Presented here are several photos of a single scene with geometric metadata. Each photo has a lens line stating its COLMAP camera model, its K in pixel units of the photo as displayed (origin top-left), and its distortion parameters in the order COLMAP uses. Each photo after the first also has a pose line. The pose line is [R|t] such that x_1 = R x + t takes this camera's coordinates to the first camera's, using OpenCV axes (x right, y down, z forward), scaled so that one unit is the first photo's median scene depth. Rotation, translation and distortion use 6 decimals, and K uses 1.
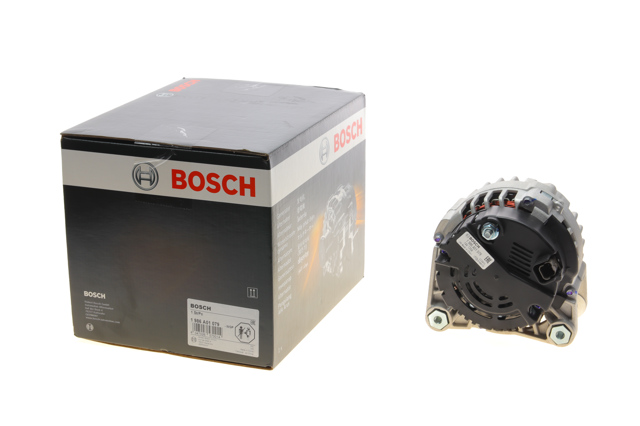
lens RADIAL K [[1345.7, 0, 320.0], [0, 1345.7, 213.0], [0, 0, 1]] dist [-0.019380, -0.026184]
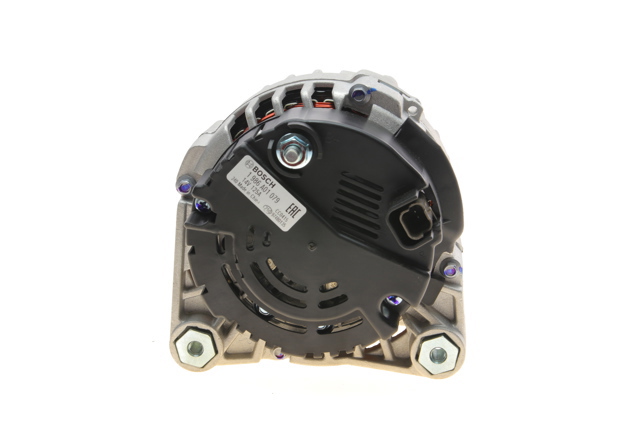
lens RADIAL K [[1393.5, 0, 320.0], [0, 1393.5, 213.0], [0, 0, 1]] dist [-0.055881, -0.065407]
pose [[0.973021, -0.057967, 0.223318, 0.020198], [0.073903, 0.995231, -0.063669, 0.067496], [-0.218562, 0.078455, 0.972664, 0.493172]]
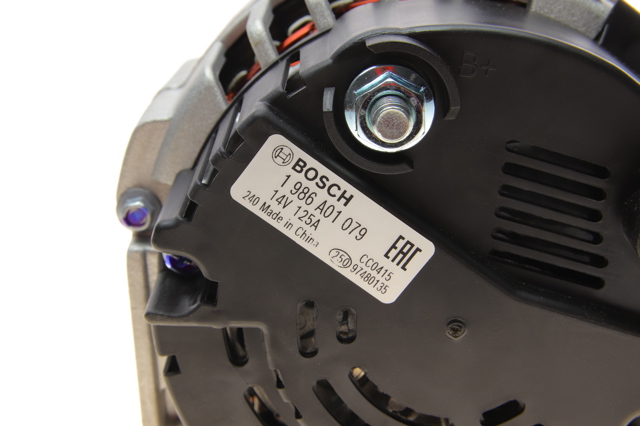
lens RADIAL K [[1192.3, 0, 320.0], [0, 1192.3, 213.0], [0, 0, 1]] dist [-0.049682, -0.076575]
pose [[0.948881, -0.201836, 0.242668, 0.069530], [0.205648, 0.978577, 0.009791, 0.024167], [-0.239445, 0.040613, 0.970060, 0.813581]]
